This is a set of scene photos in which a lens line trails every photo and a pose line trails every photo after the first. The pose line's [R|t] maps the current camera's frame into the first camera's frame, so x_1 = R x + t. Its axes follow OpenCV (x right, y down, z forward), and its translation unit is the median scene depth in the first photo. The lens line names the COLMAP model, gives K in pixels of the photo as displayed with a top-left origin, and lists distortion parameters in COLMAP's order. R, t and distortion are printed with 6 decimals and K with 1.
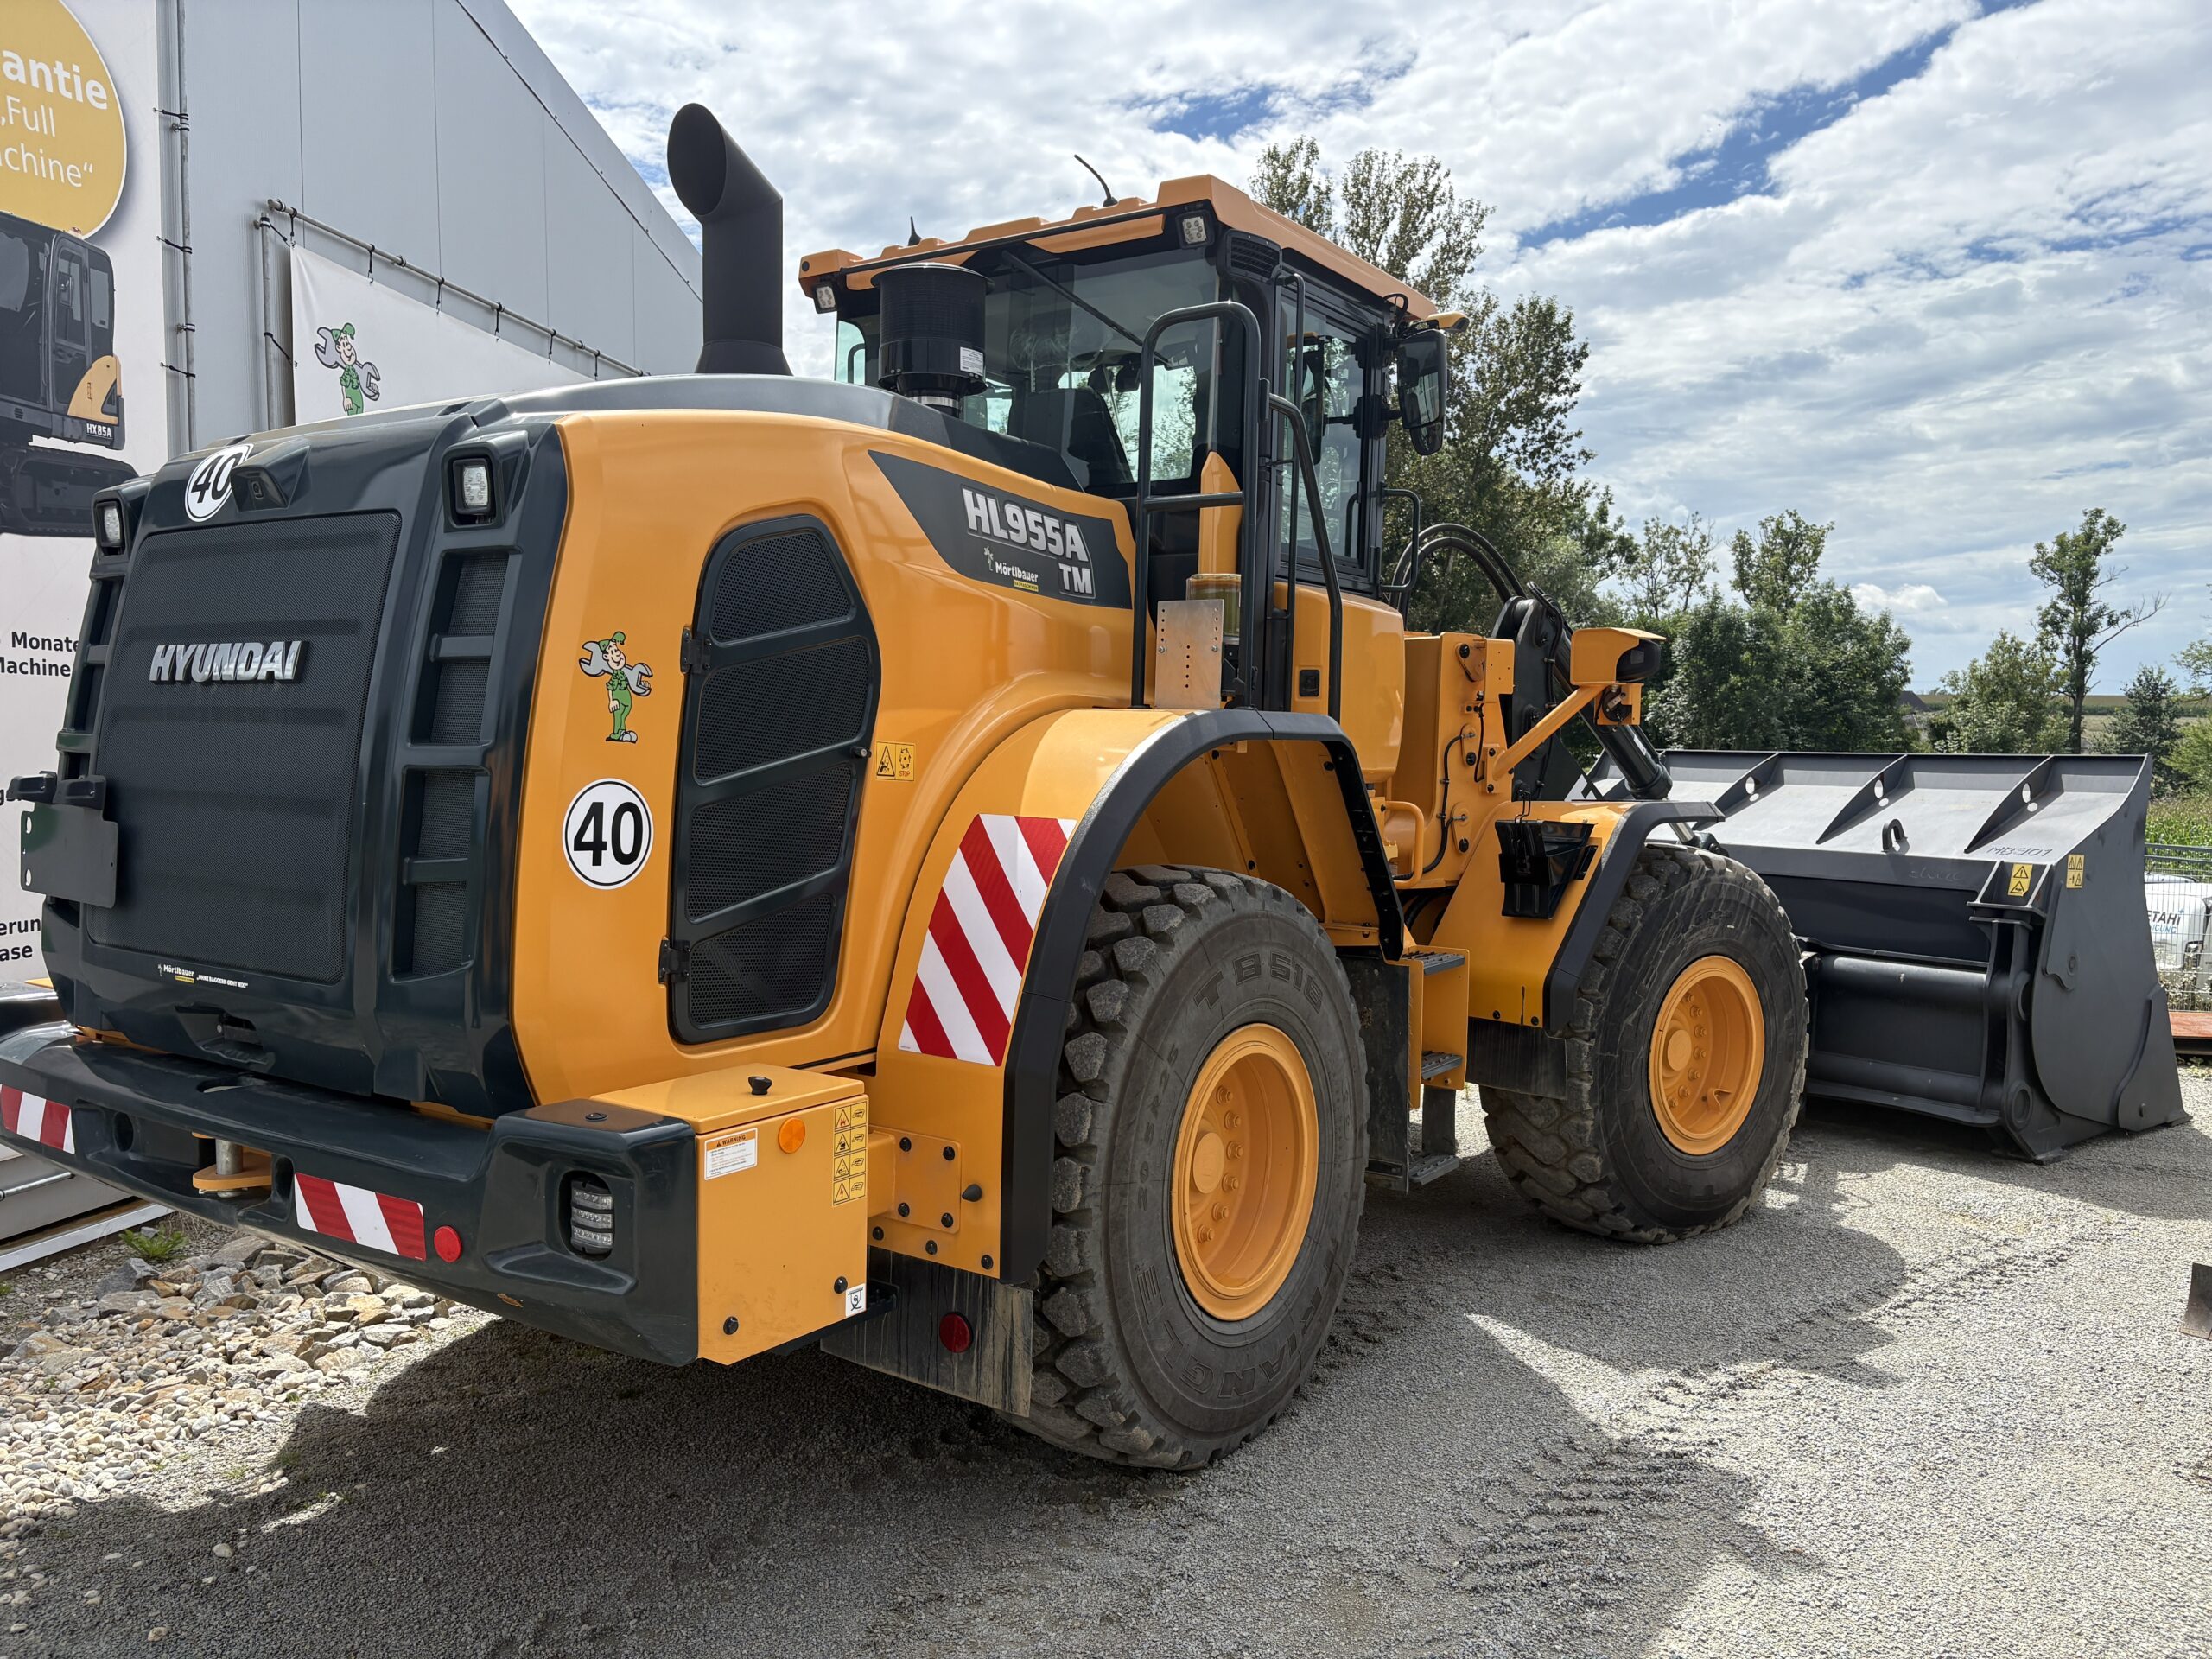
lens RADIAL K [[1699.1, 0, 1106.0], [0, 1699.1, 829.5], [0, 0, 1]] dist [0.005276, 0.006147]
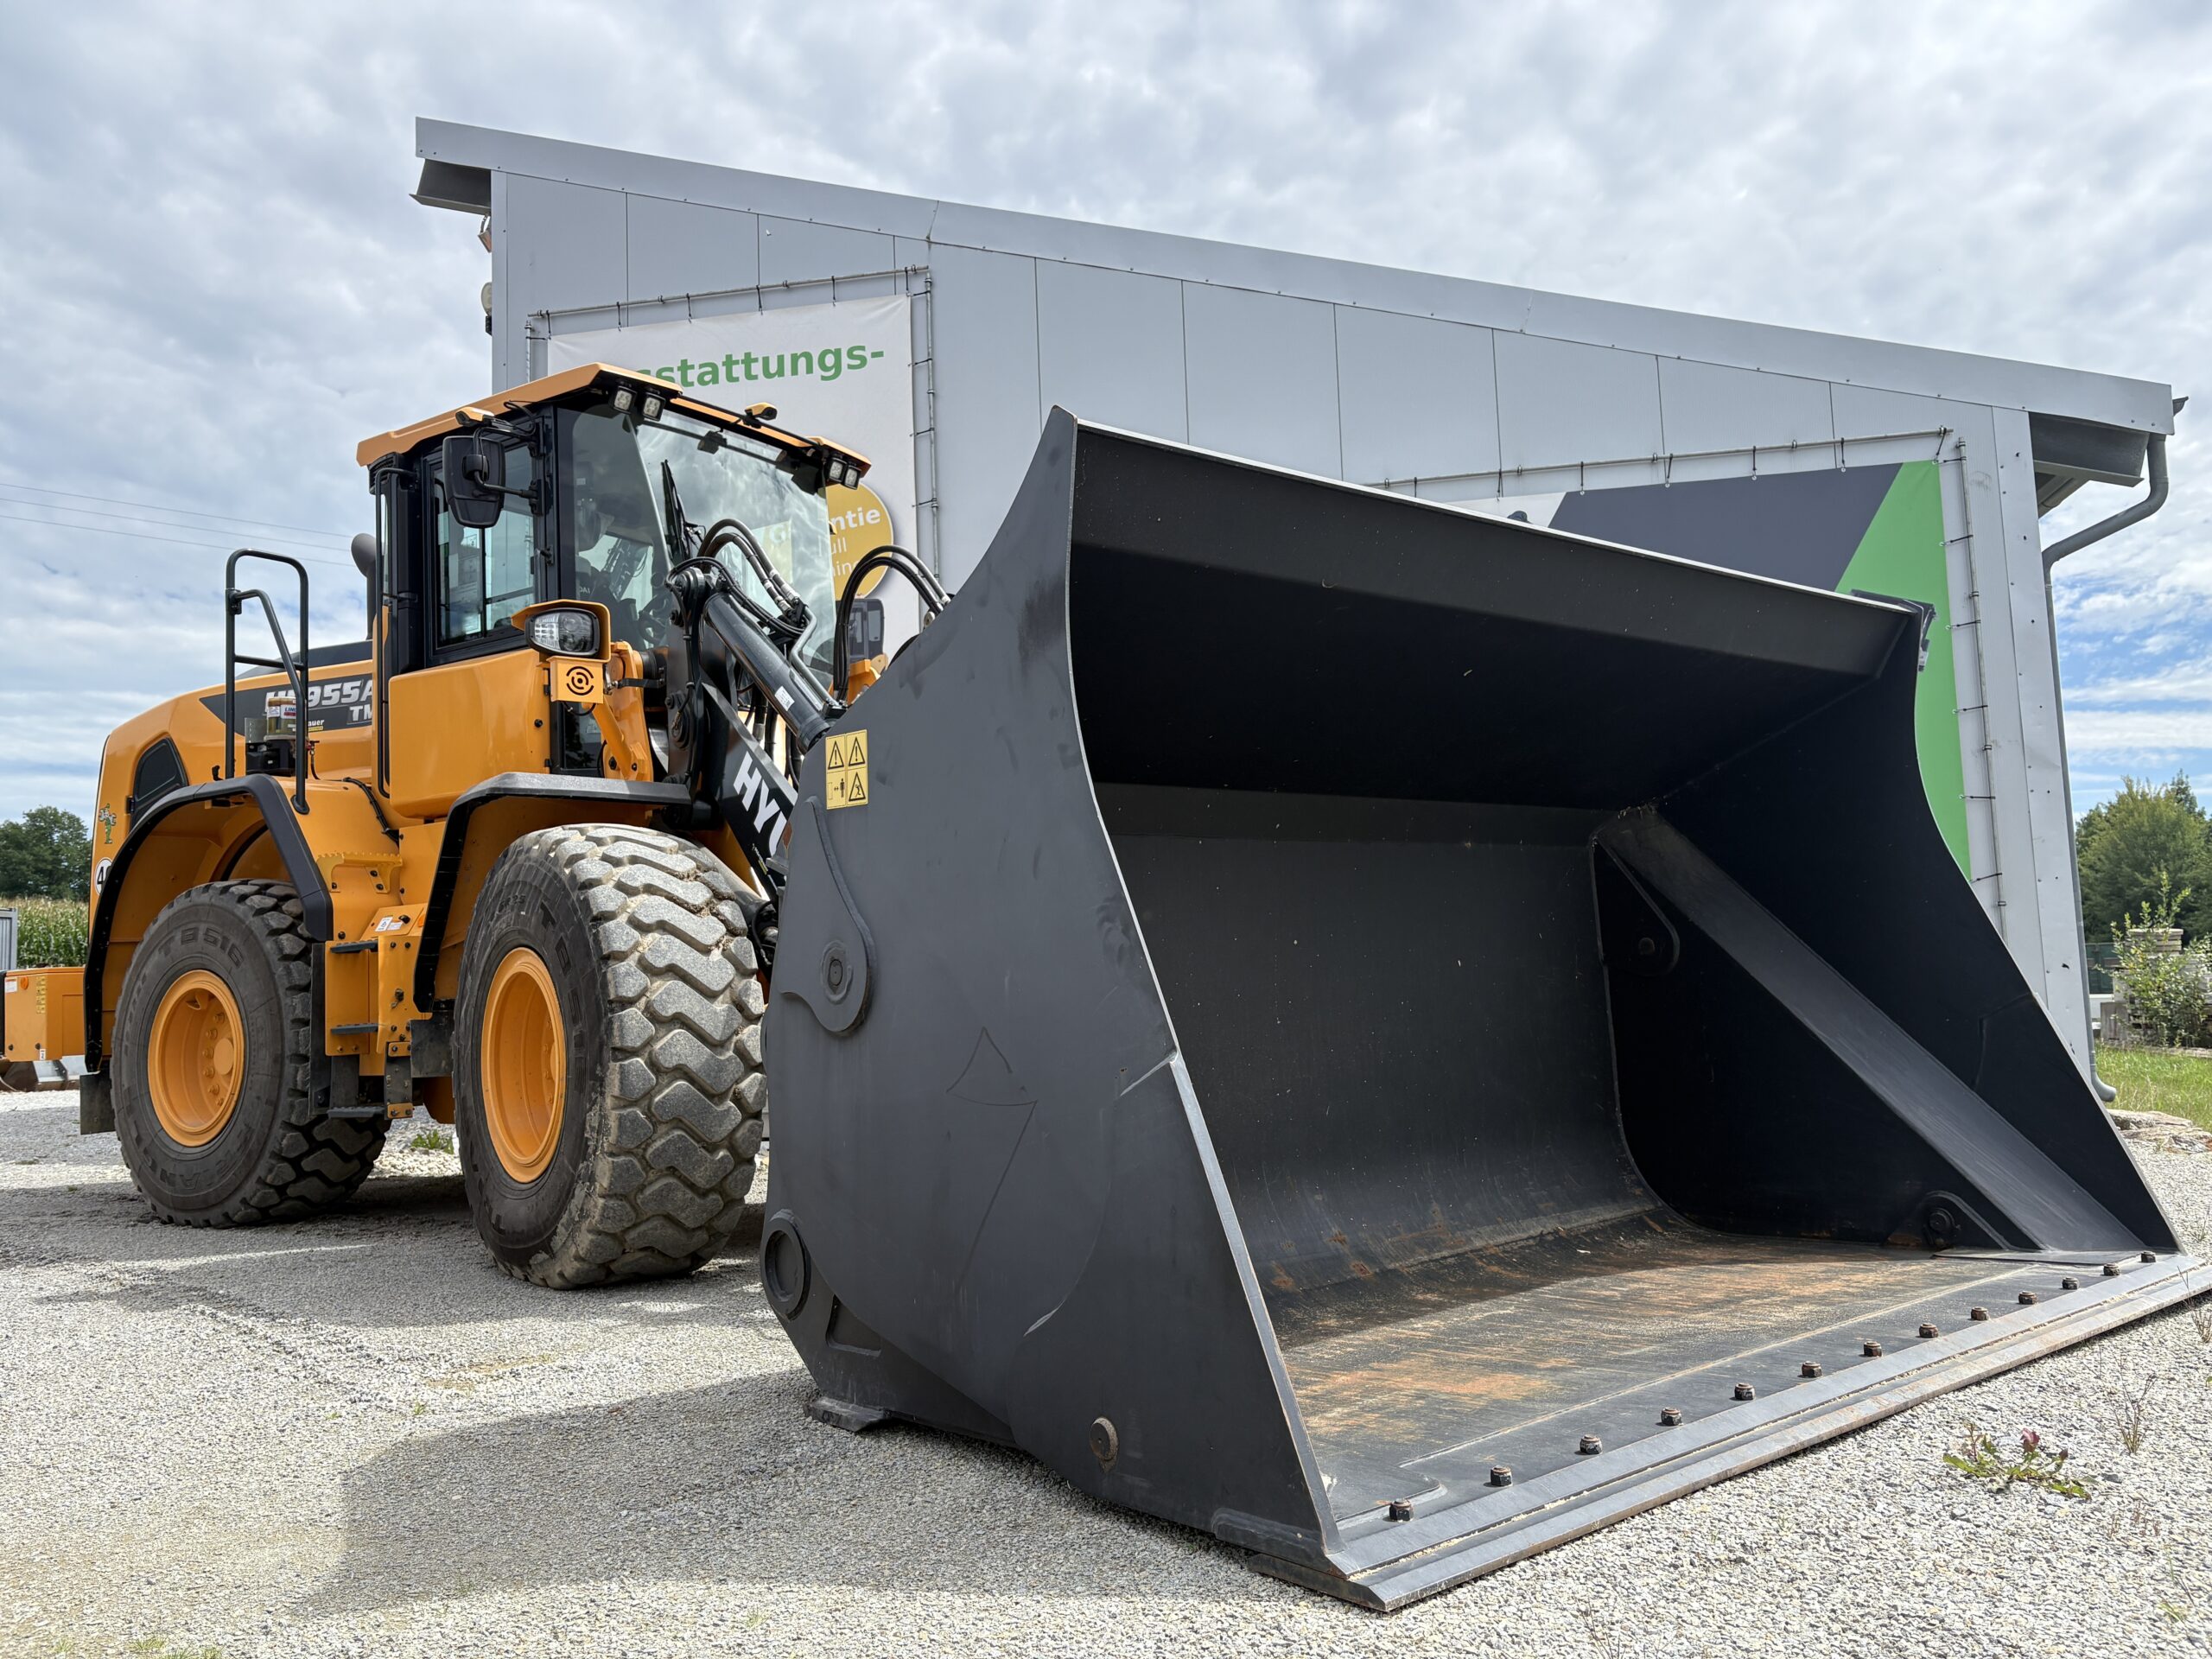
lens RADIAL K [[1706.6, 0, 1109.7], [0, 1706.6, 837.1], [0, 0, 1]] dist [0.026895, 0.001009]
pose [[0.015586, -0.109828, -0.993828, 1.192561], [-0.009452, 0.993889, -0.109983, 0.108111], [0.999834, 0.011108, 0.014453, 1.245342]]
